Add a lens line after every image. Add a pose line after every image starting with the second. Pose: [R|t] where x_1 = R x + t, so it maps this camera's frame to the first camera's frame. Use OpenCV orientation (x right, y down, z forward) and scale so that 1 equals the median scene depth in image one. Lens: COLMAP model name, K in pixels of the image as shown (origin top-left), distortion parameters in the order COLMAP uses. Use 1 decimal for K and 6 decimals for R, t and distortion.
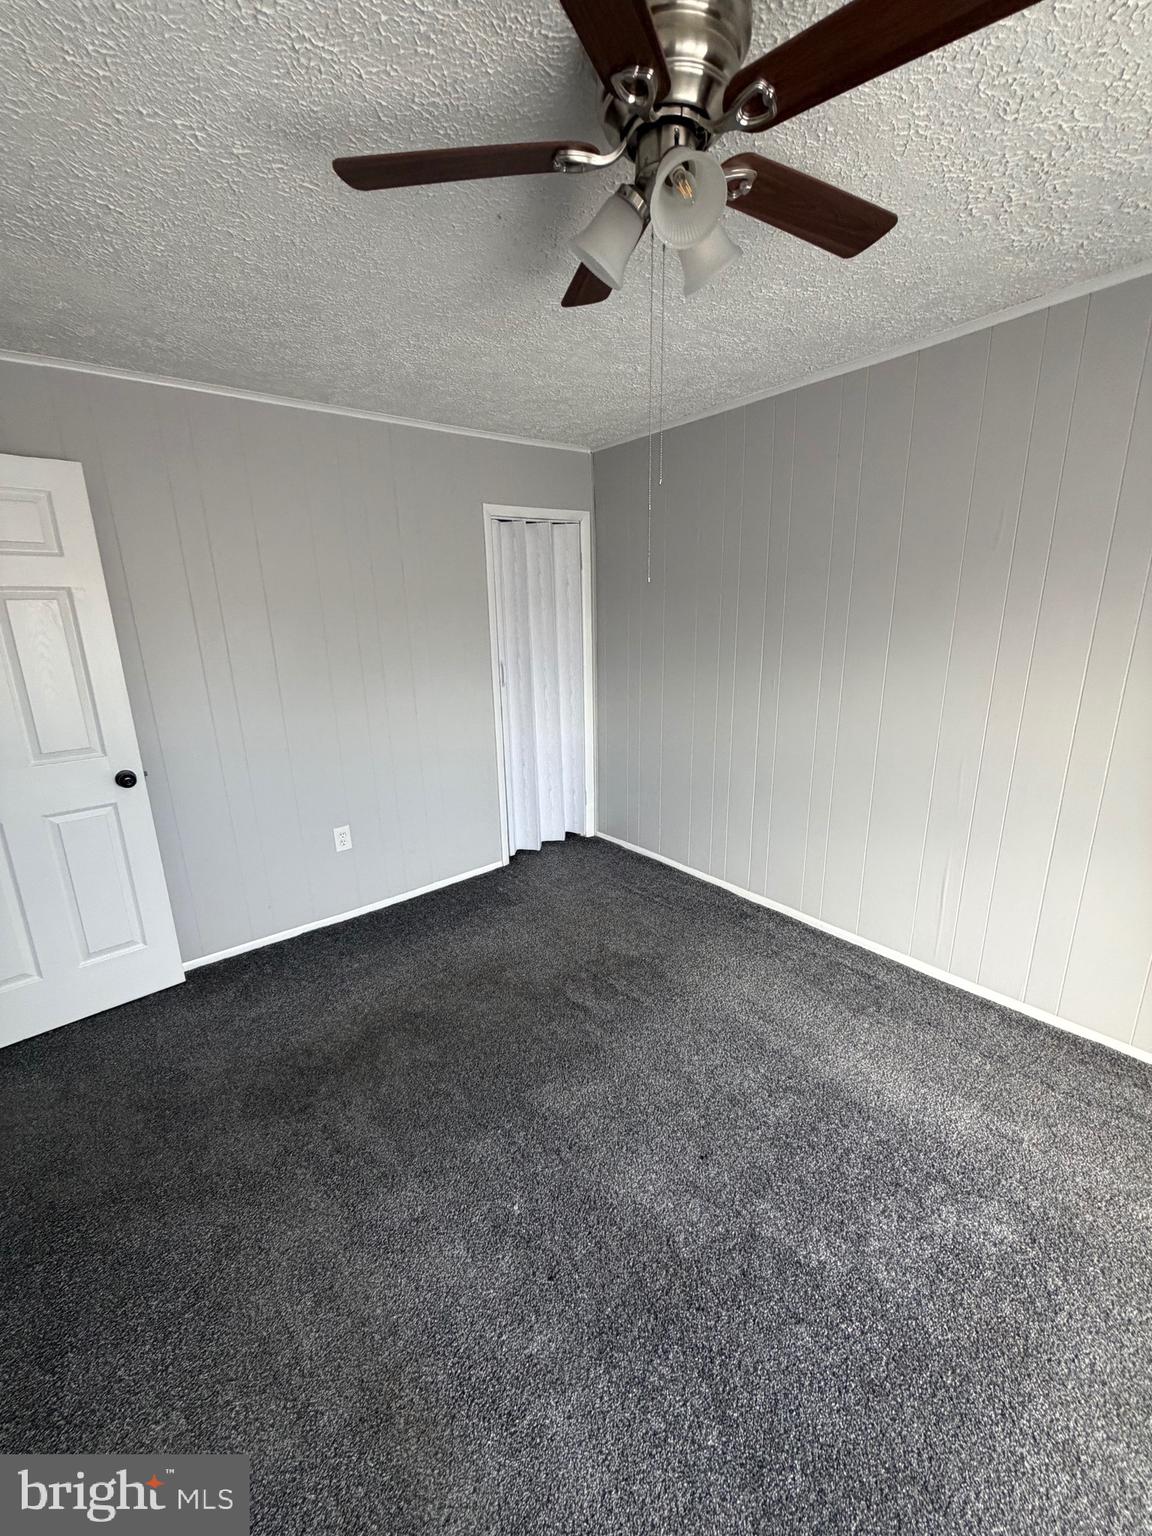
lens RADIAL K [[613.7, 0, 576.0], [0, 613.7, 766.7], [0, 0, 1]] dist [0.002318, -0.000833]
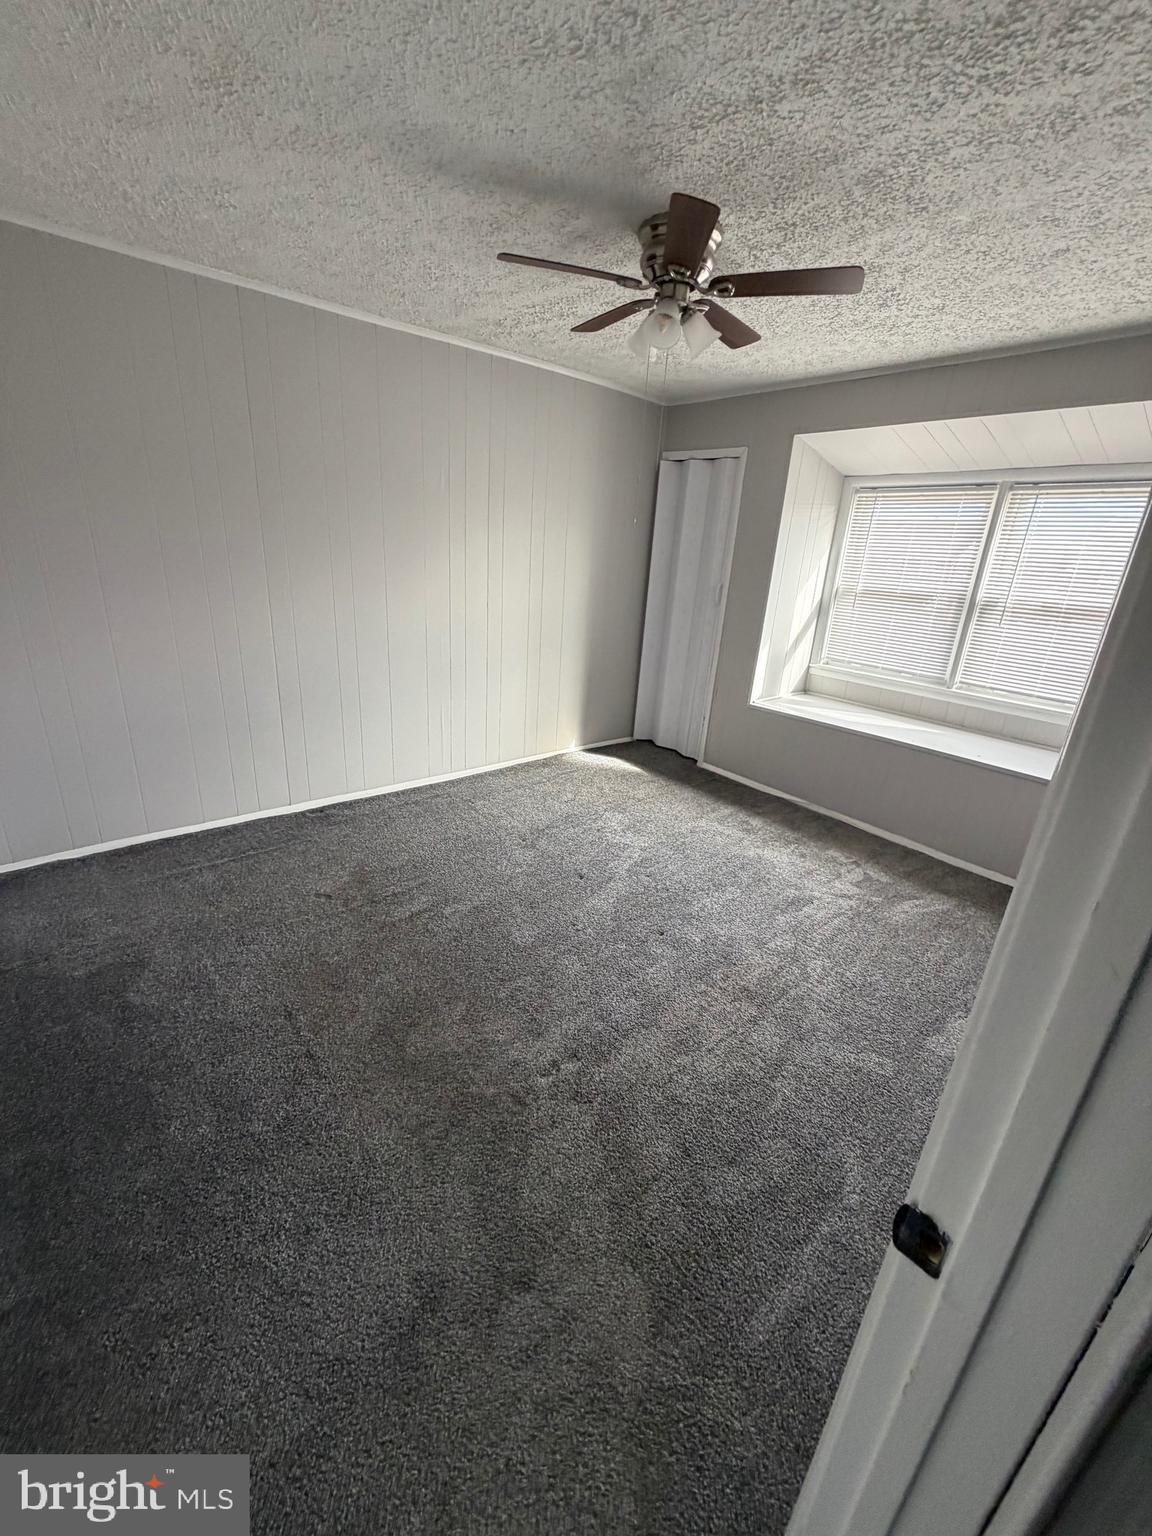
lens RADIAL K [[613.7, 0, 575.2], [0, 613.7, 766.2], [0, 0, 1]] dist [0.002318, -0.000833]
pose [[-0.013434, -0.328032, 0.944571, -0.892487], [0.193982, 0.925854, 0.324291, -0.130546], [-0.980913, 0.187586, 0.051194, 0.620189]]
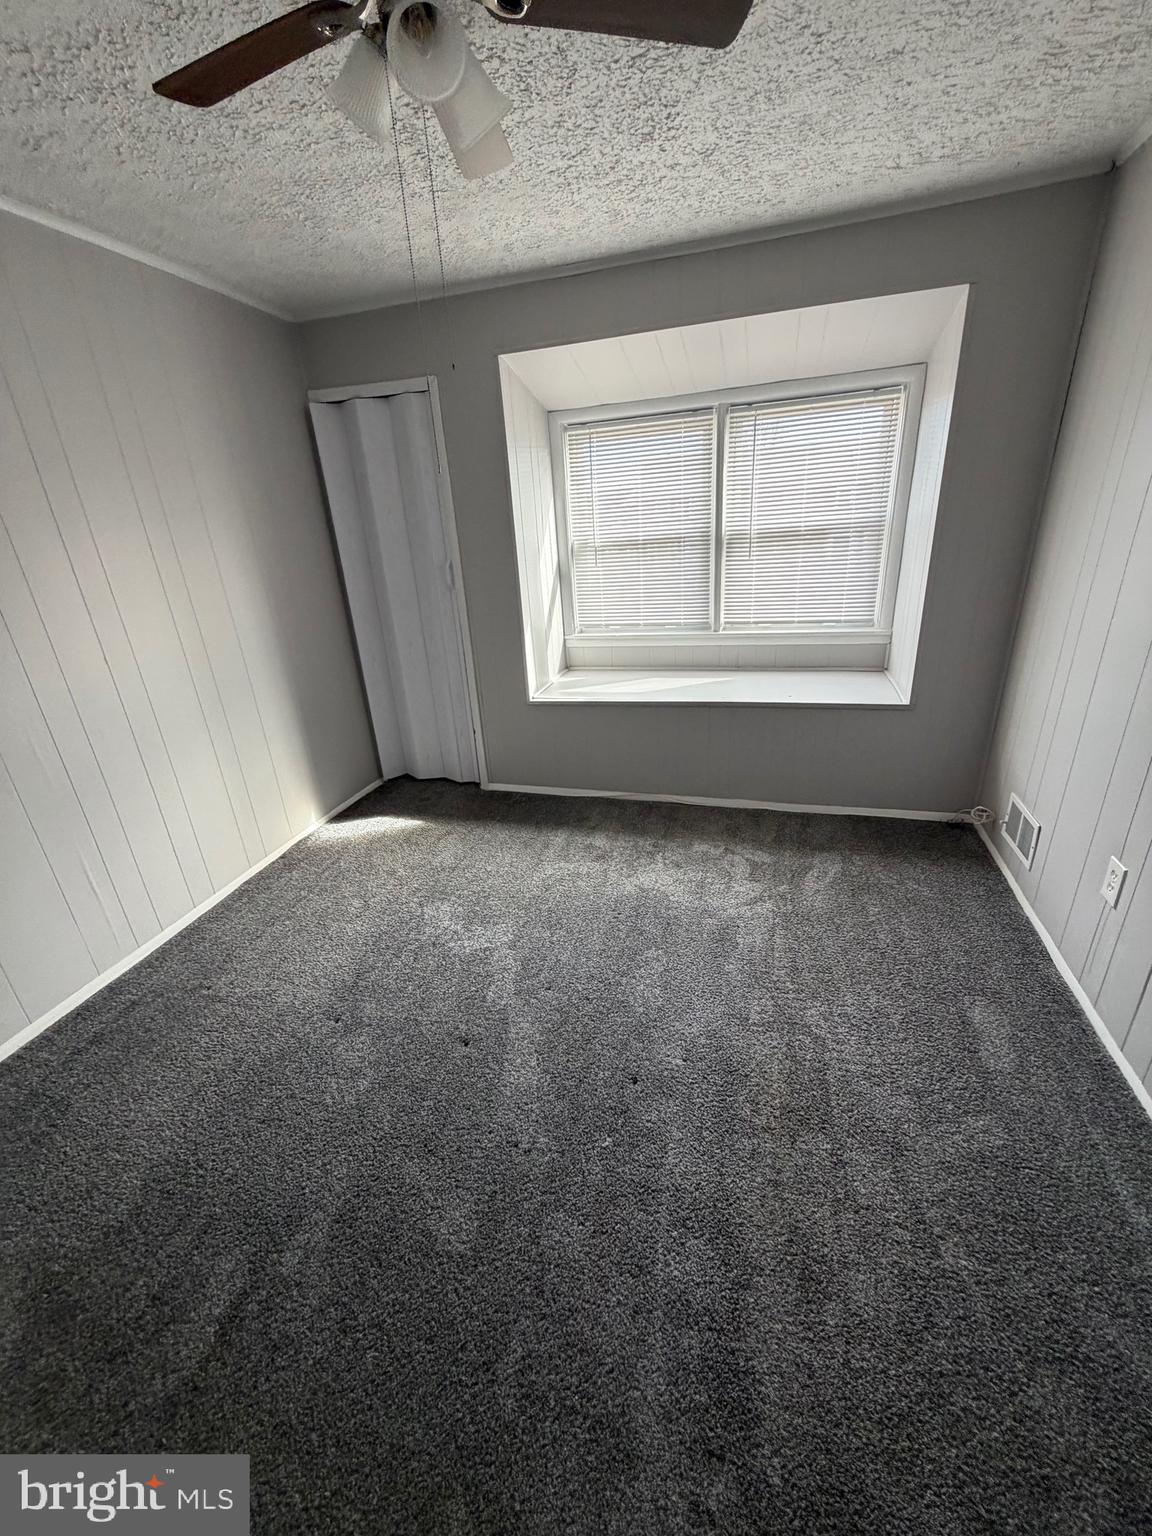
lens RADIAL K [[613.7, 0, 577.5], [0, 613.7, 765.7], [0, 0, 1]] dist [0.002318, -0.000833]
pose [[-0.566832, -0.266756, 0.779450, -0.434985], [0.277748, 0.828855, 0.485649, -0.166812], [-0.775601, 0.491772, -0.395731, 0.733200]]
